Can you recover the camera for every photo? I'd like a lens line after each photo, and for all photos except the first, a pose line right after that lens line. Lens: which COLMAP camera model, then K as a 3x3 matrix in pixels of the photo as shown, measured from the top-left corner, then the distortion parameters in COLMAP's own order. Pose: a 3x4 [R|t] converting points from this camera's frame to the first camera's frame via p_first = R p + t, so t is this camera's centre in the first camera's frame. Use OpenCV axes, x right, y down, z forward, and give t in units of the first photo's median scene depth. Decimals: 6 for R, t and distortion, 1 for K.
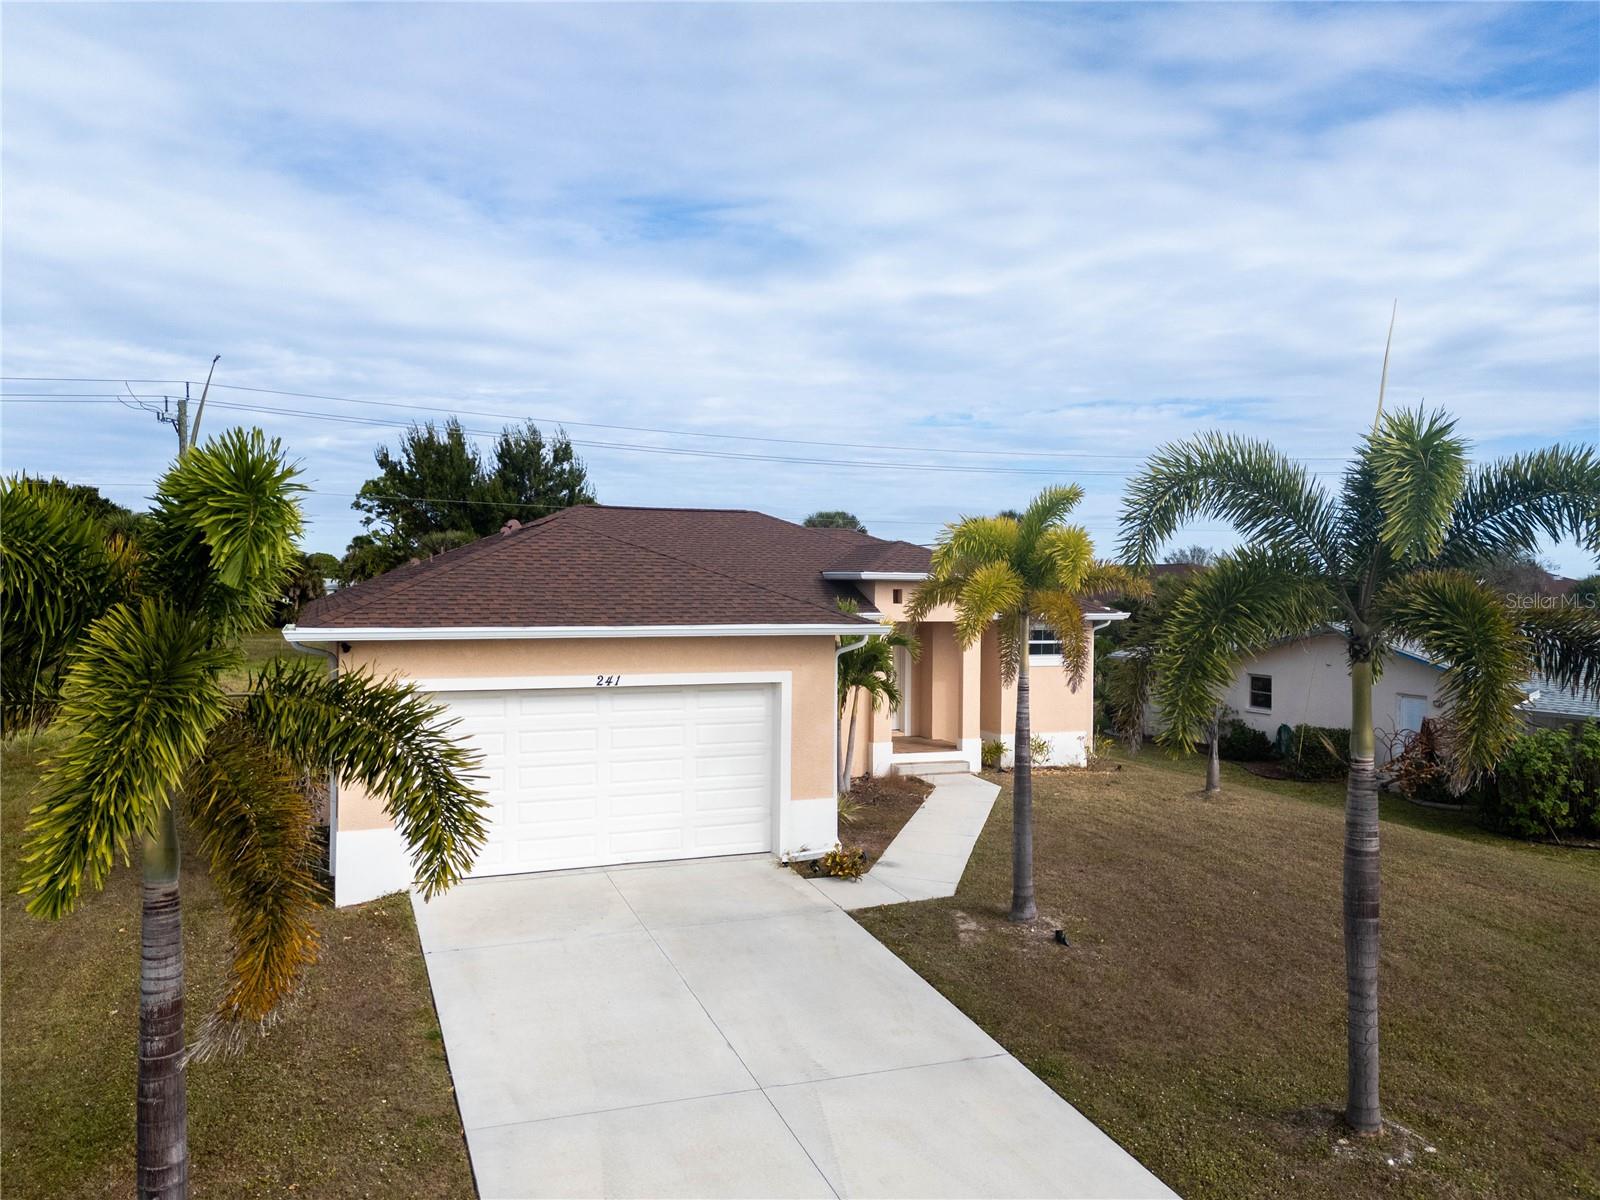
lens RADIAL K [[1341.6, 0, 859.5], [0, 1341.6, 602.8], [0, 0, 1]] dist [0.048077, -0.285354]
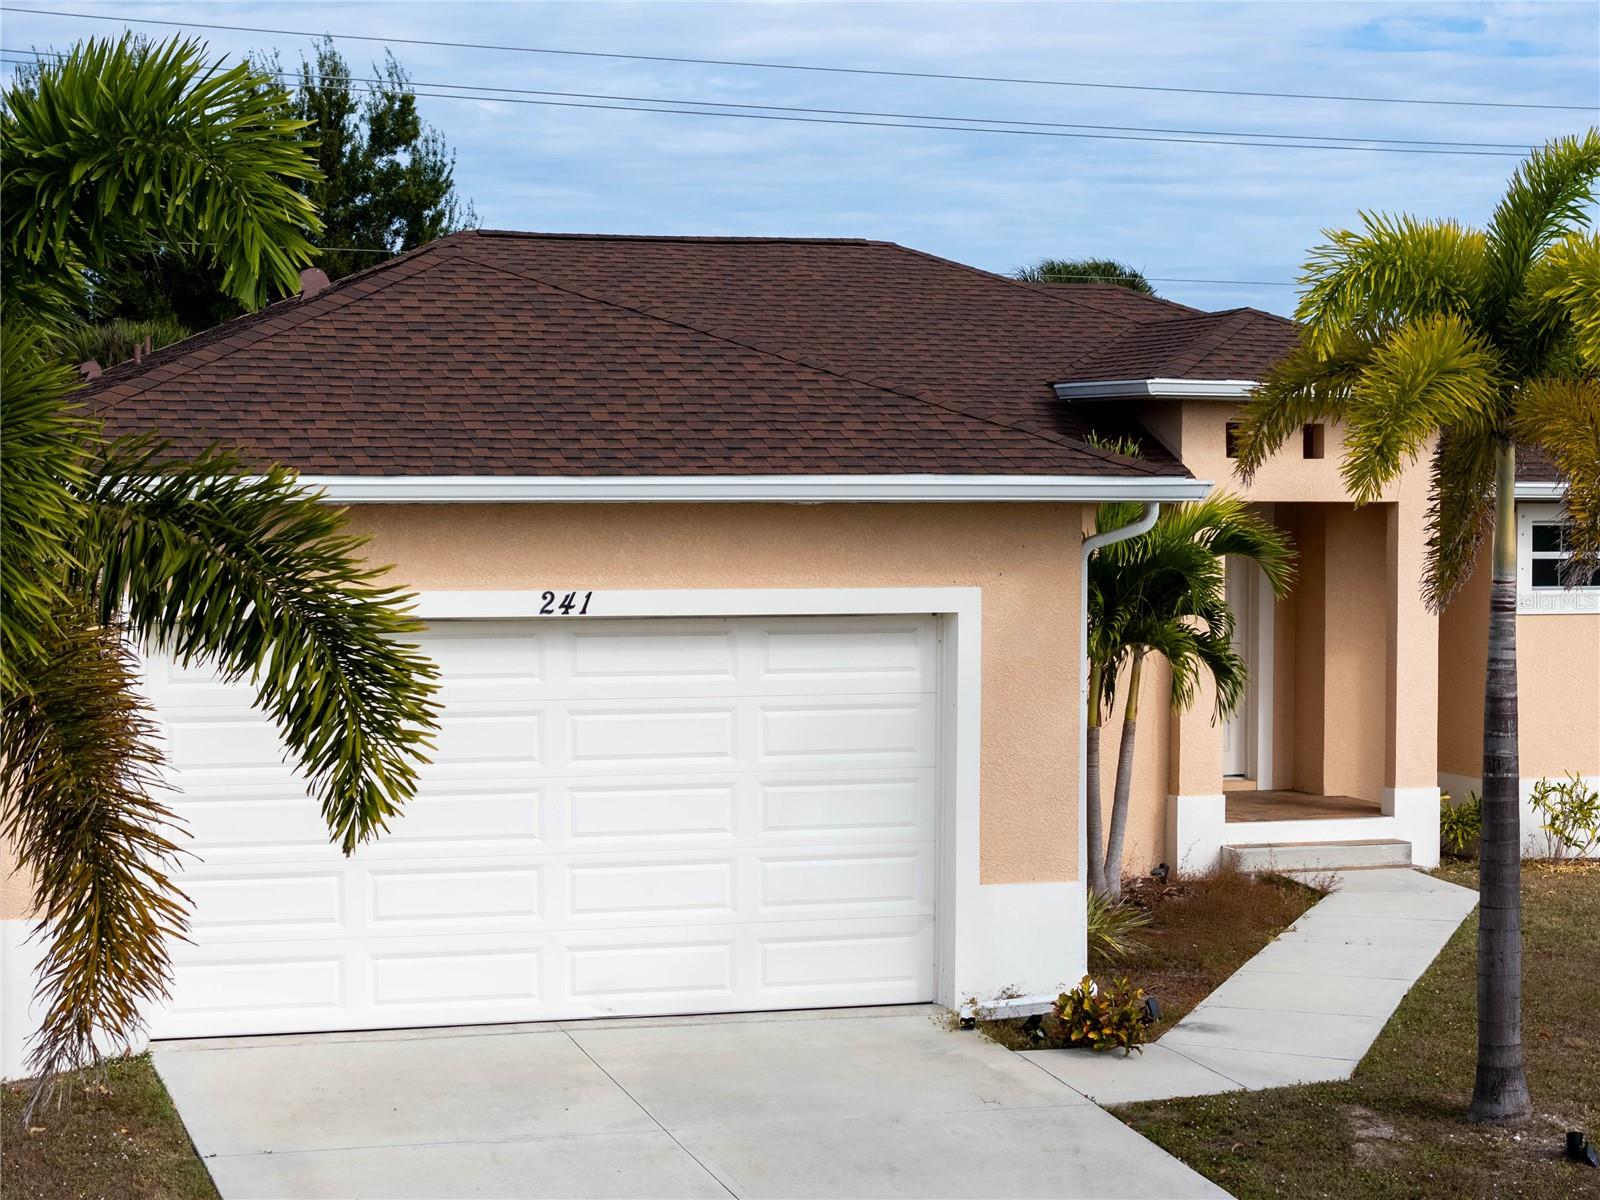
lens RADIAL K [[3726.8, 0, 800.0], [0, 3726.8, 600.0], [0, 0, 1]] dist [-0.619871, 4.303614]
pose [[0.995193, -0.003849, -0.097853, 0.008117], [0.005434, 0.999858, 0.015942, 0.034975], [0.097778, -0.016398, 0.995073, -0.189077]]
